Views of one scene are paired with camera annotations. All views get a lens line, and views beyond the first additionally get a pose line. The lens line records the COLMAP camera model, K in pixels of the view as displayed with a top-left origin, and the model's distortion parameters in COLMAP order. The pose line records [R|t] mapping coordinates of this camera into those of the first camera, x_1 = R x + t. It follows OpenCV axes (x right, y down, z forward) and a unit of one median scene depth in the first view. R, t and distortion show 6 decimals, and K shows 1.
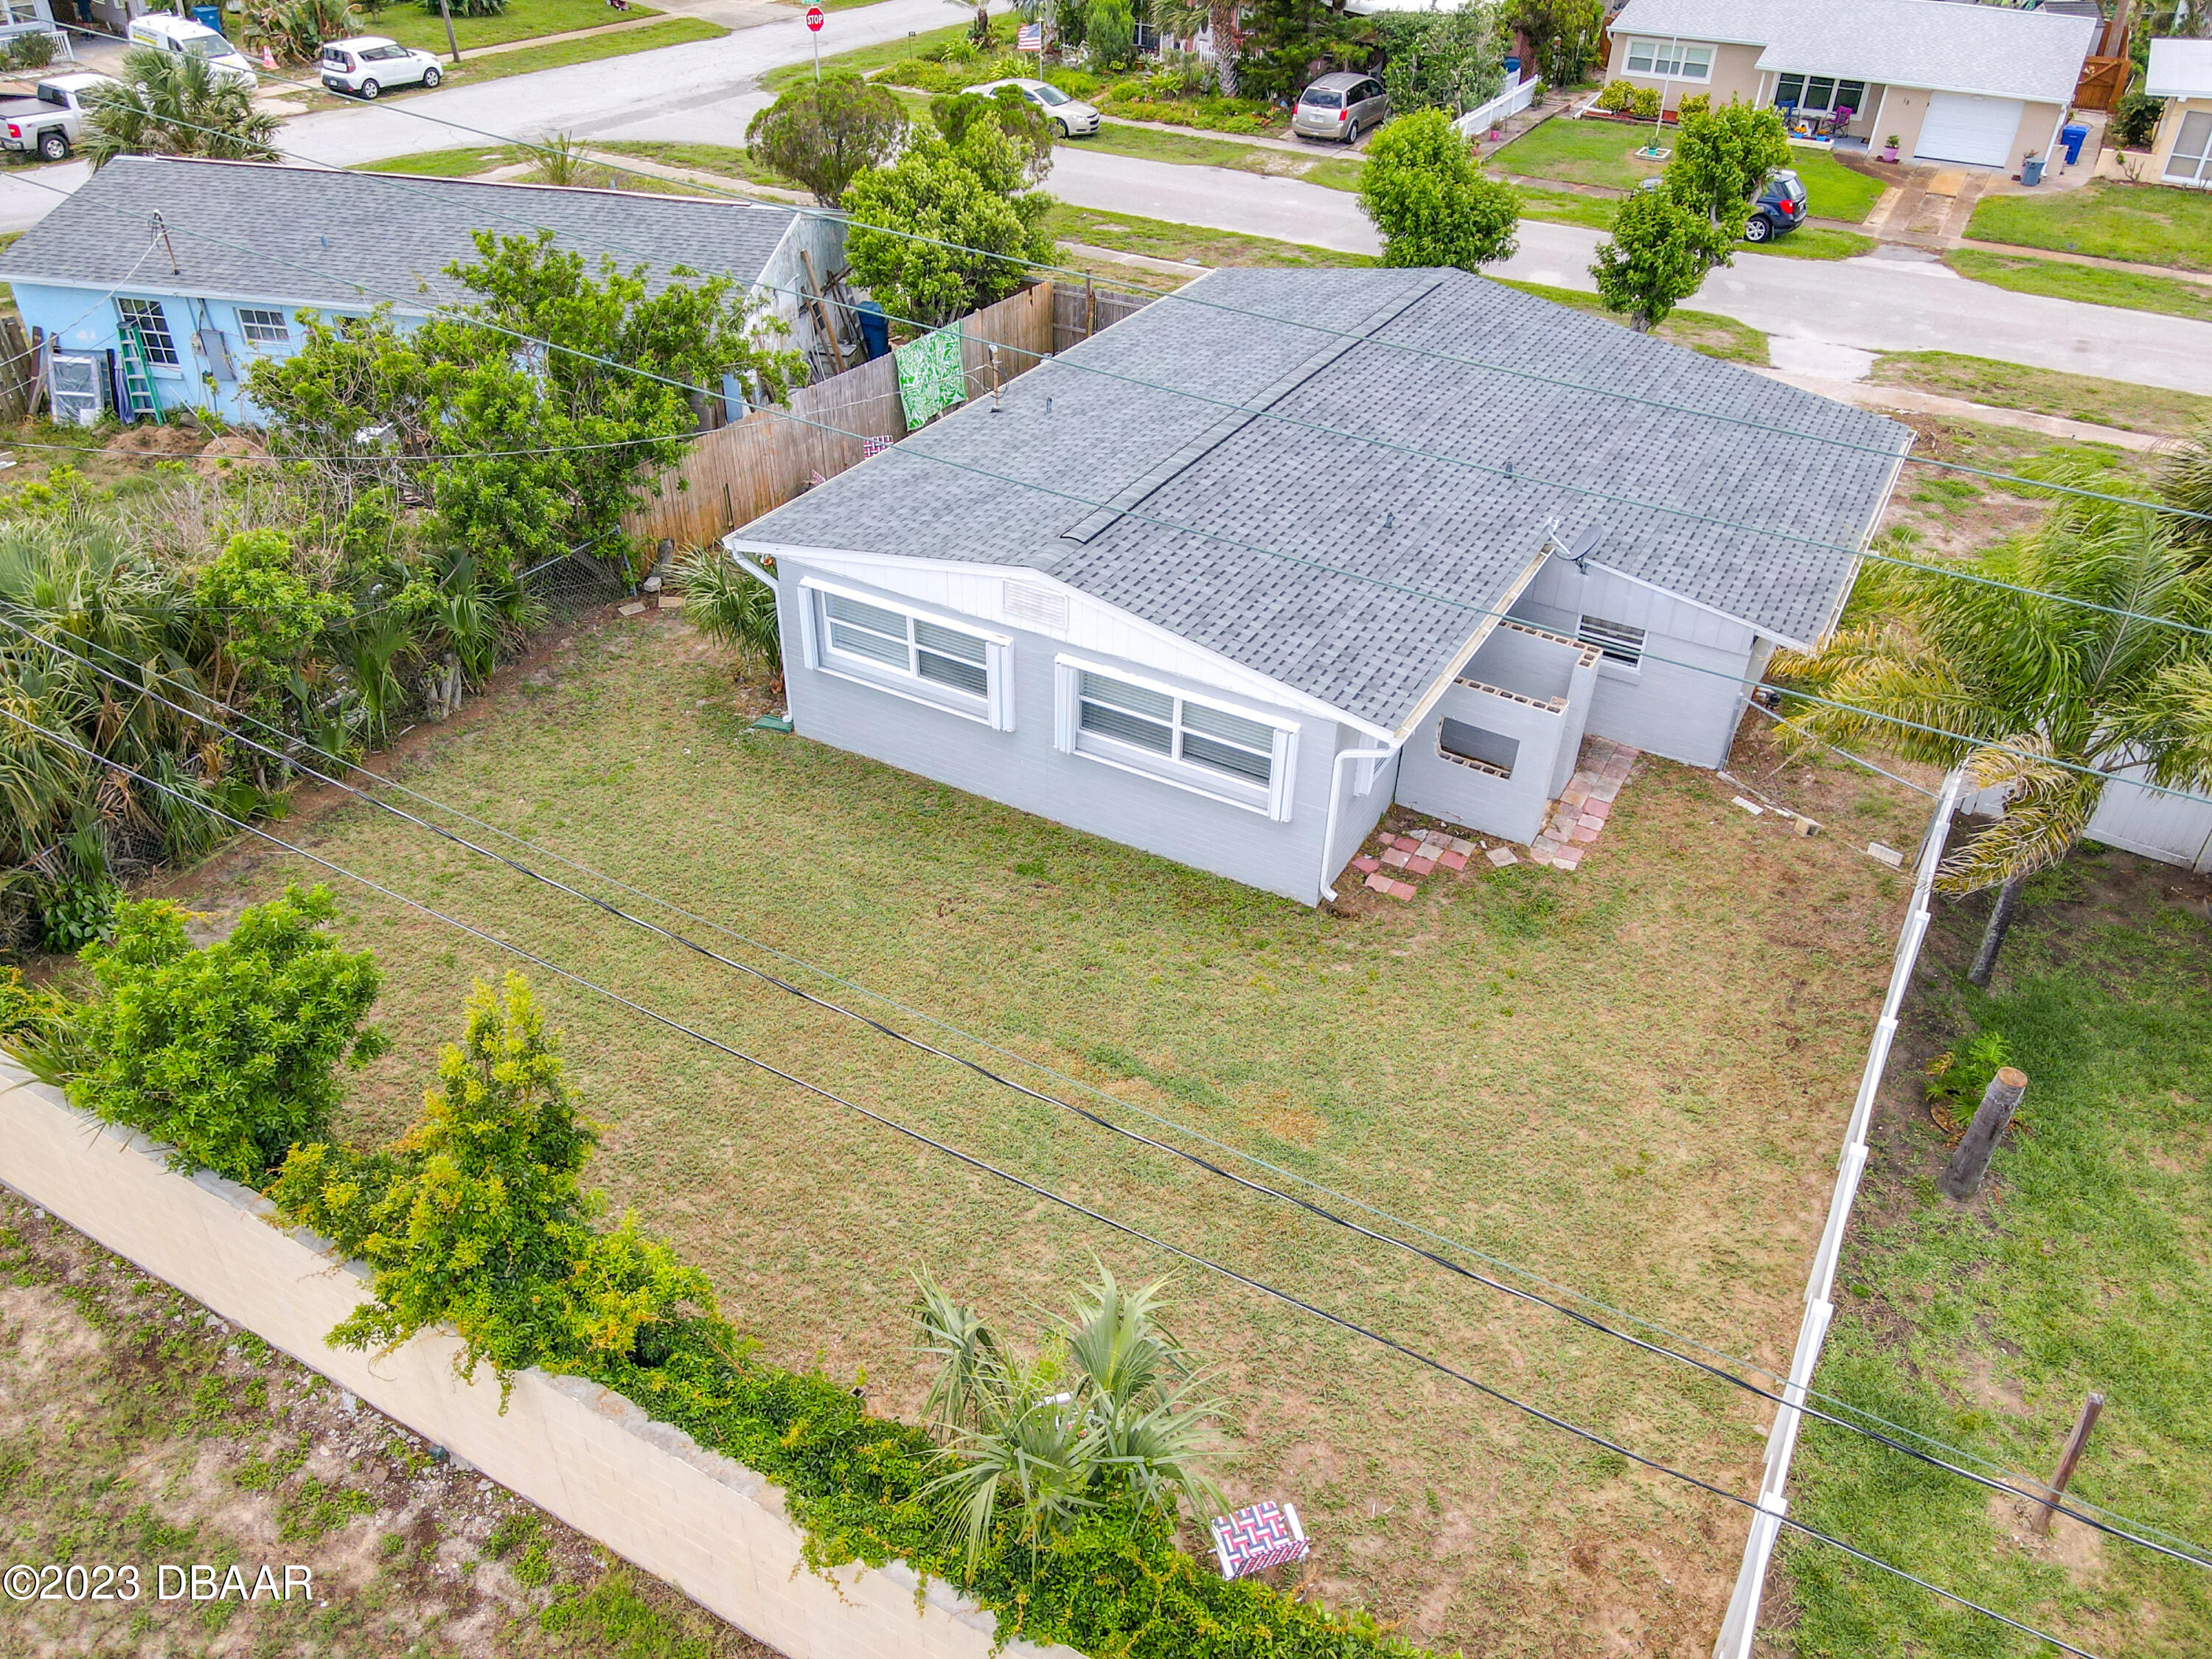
lens RADIAL K [[1612.9, 0, 1114.8], [0, 1612.9, 836.0], [0, 0, 1]] dist [-0.023718, 0.083847]
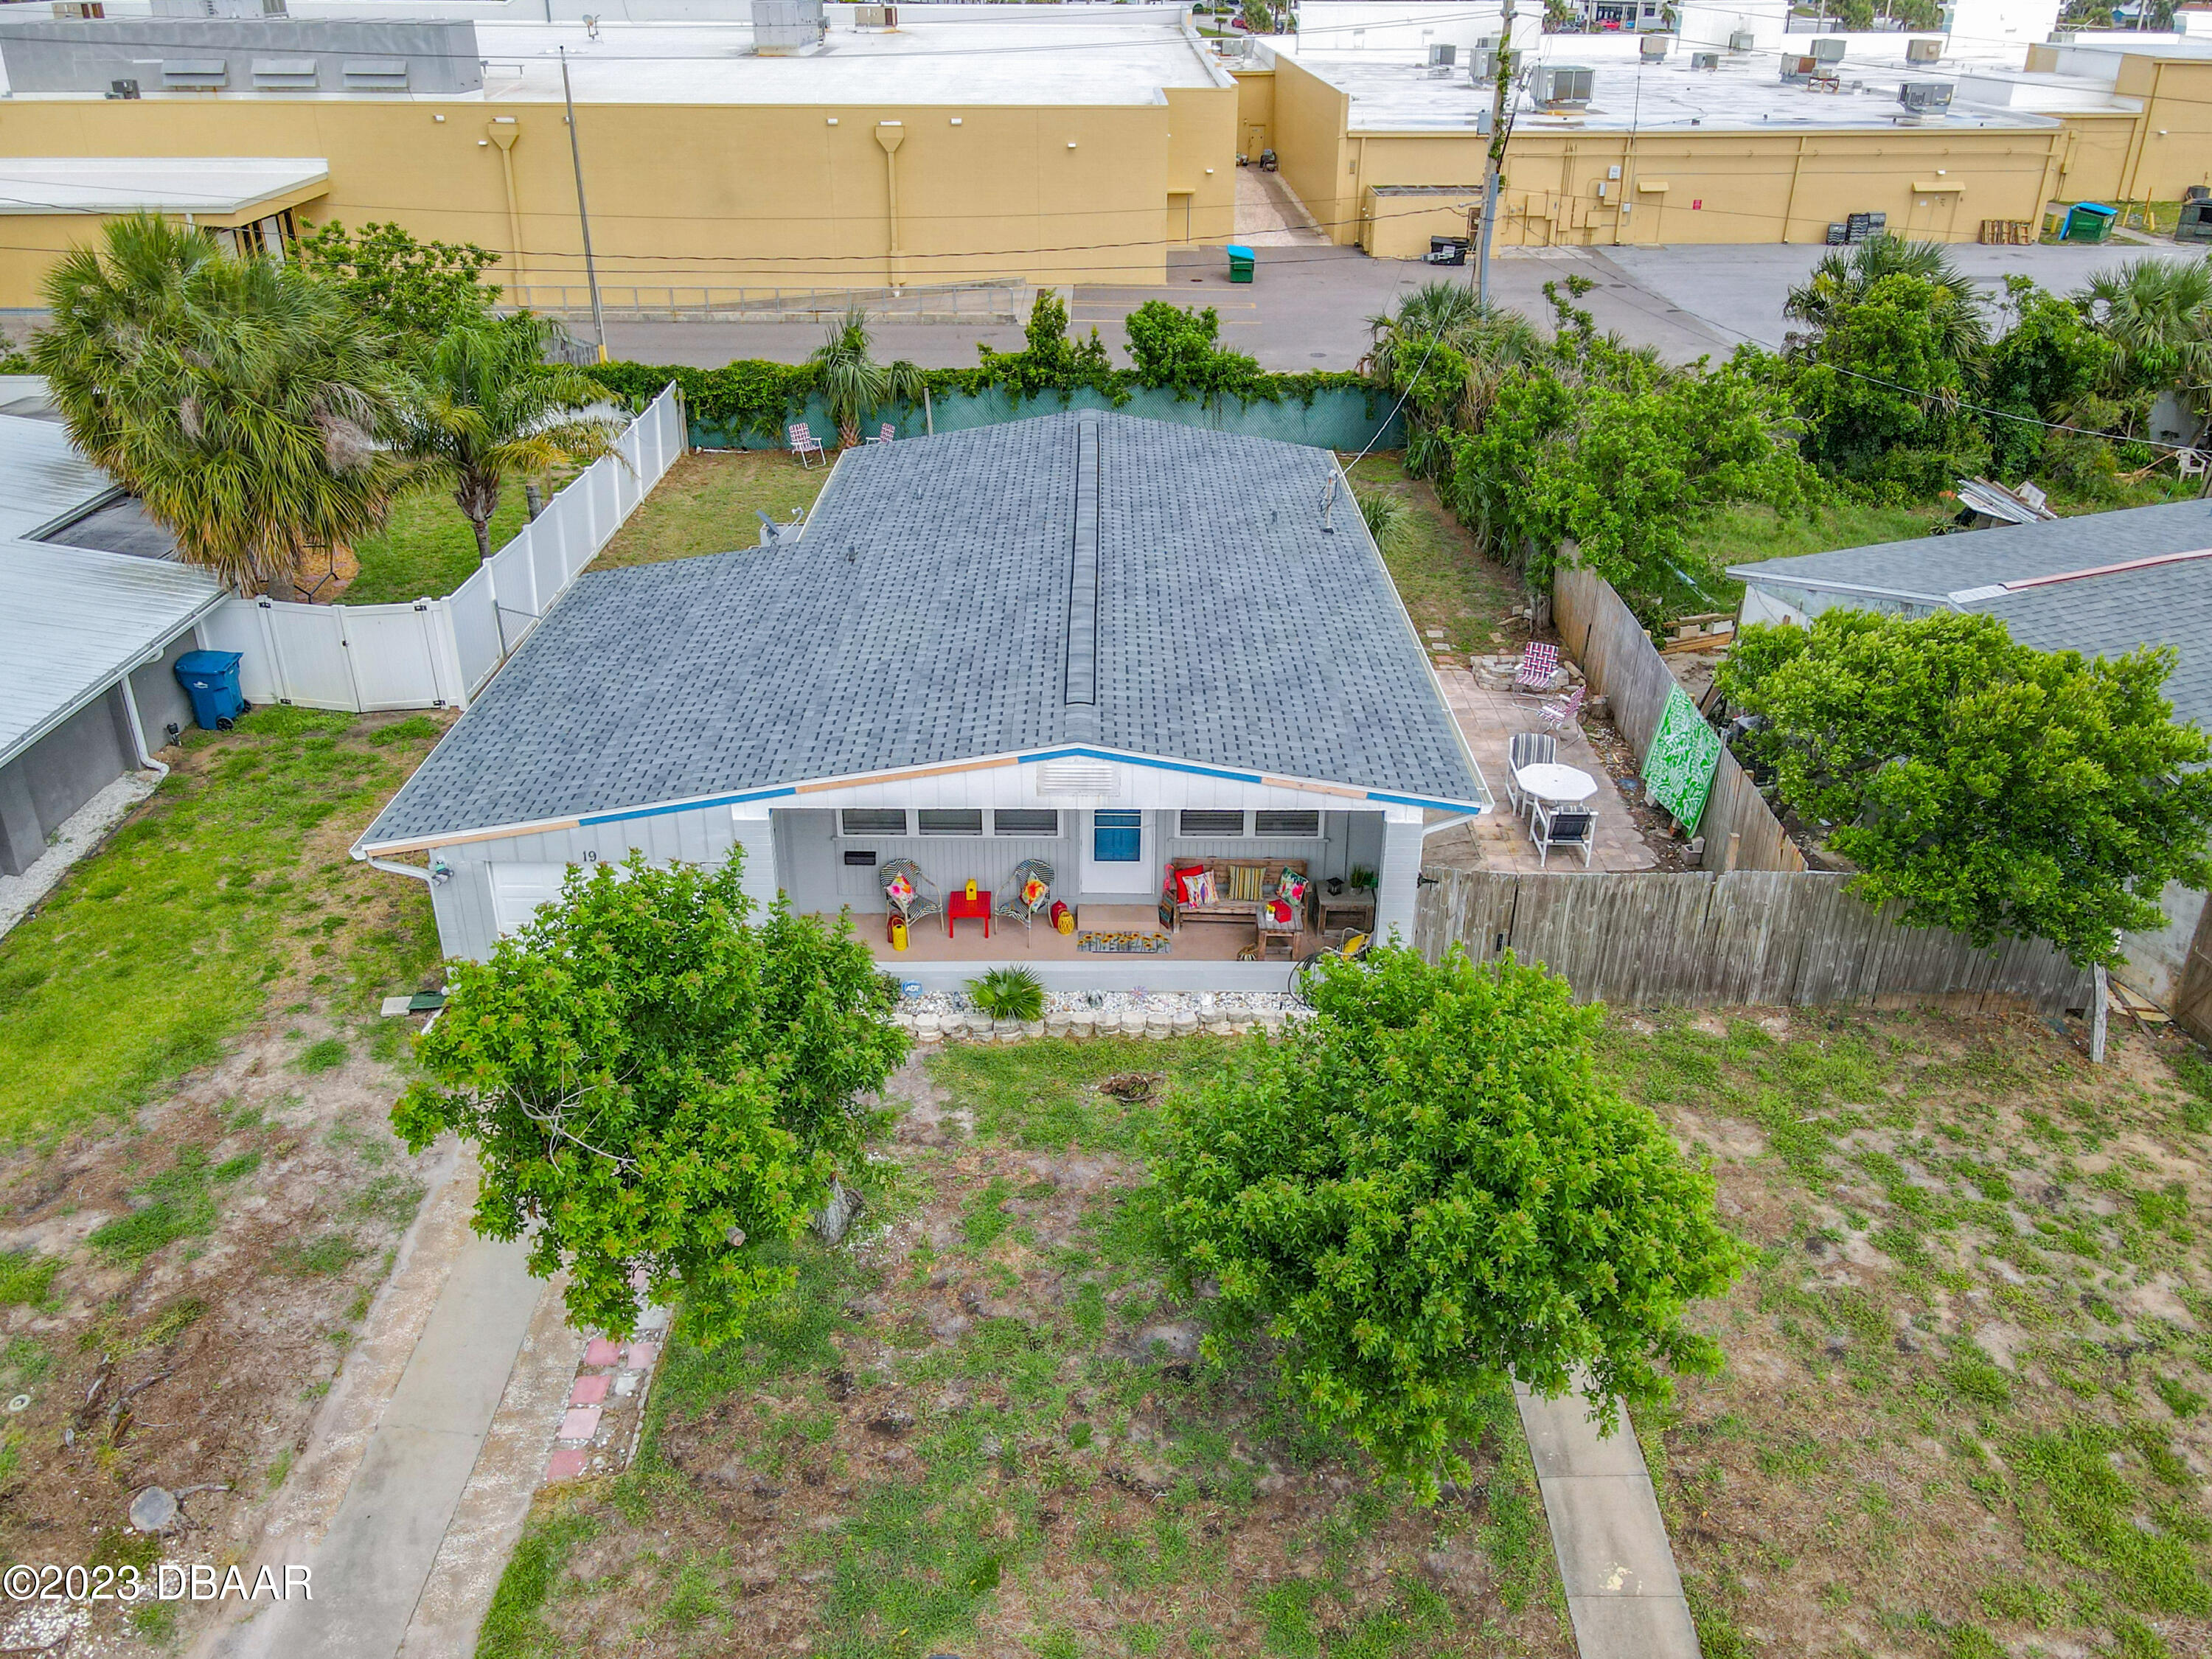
lens RADIAL K [[1673.7, 0, 1096.9], [0, 1673.7, 711.3], [0, 0, 1]] dist [-0.006260, 0.036216]
pose [[-0.873996, 0.173497, -0.453905, 0.478865], [-0.303014, 0.535654, 0.788199, -0.844984], [0.379886, 0.826422, -0.415587, 1.229022]]
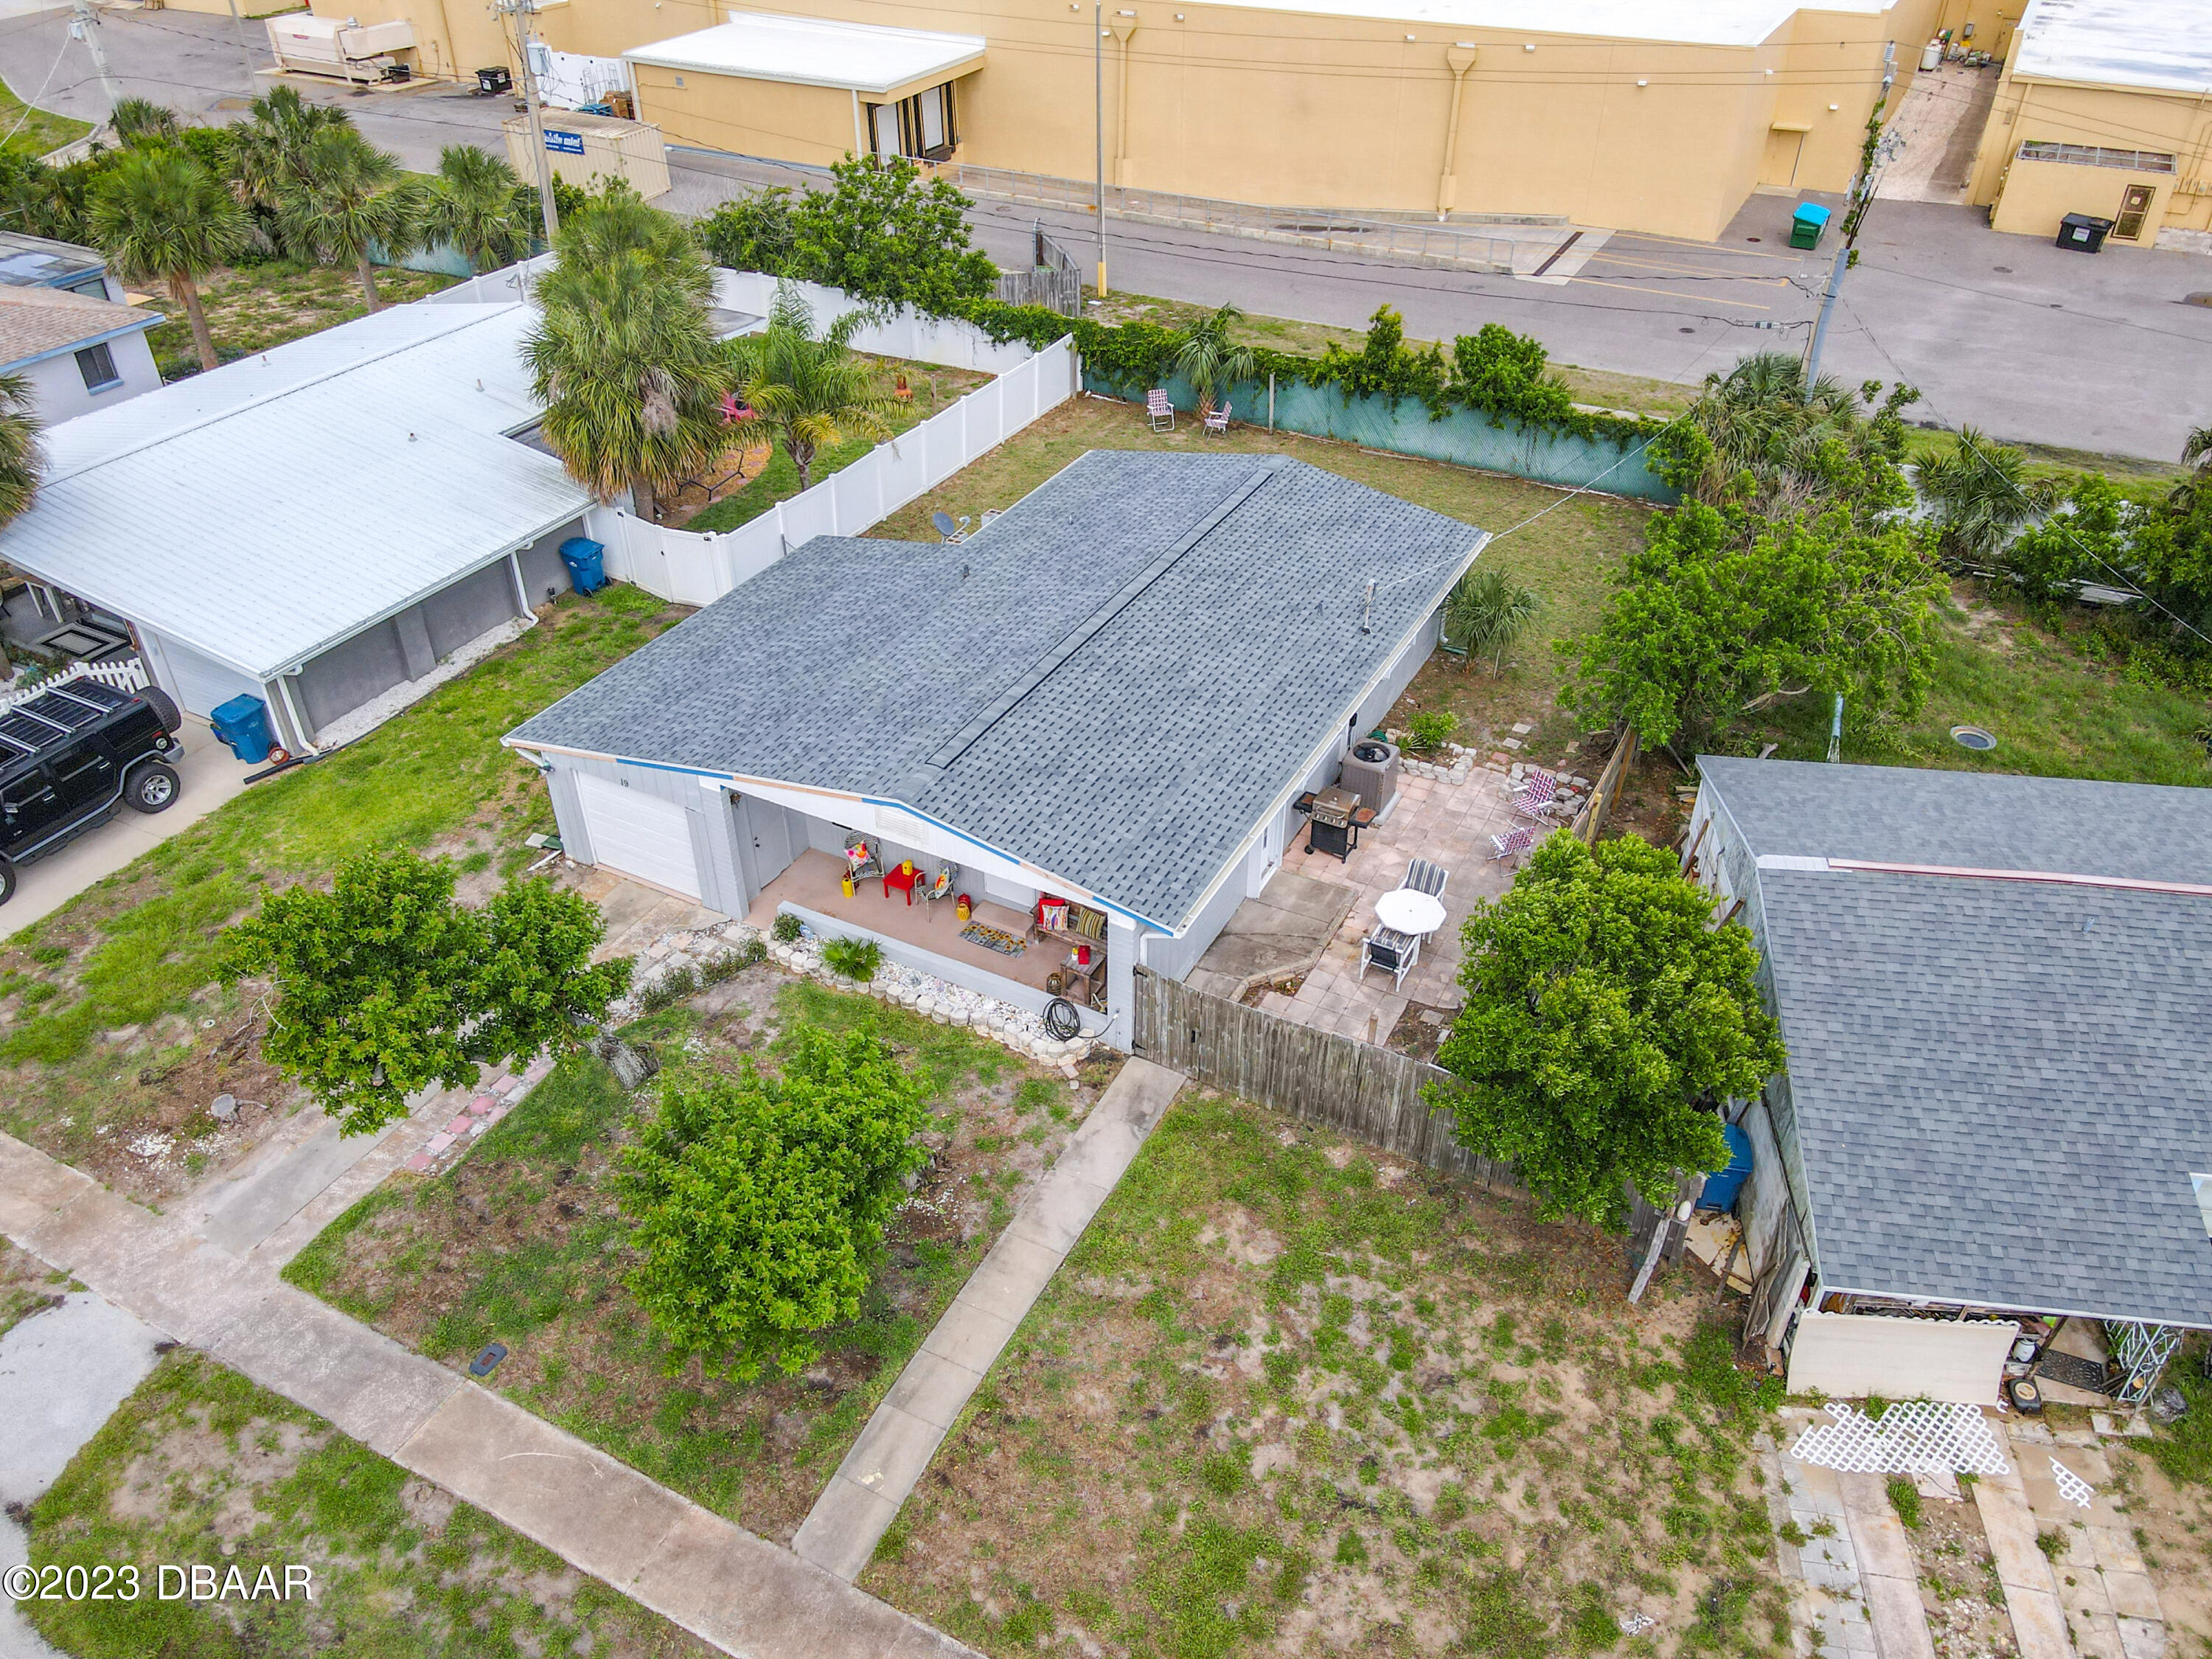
lens RADIAL K [[1612.9, 0, 1114.8], [0, 1612.9, 836.0], [0, 0, 1]] dist [-0.023718, 0.083847]
pose [[-0.999354, -0.010210, -0.034469, 0.125289], [-0.035921, 0.321870, 0.946102, -1.099430], [0.001435, 0.946729, -0.322029, 1.251570]]
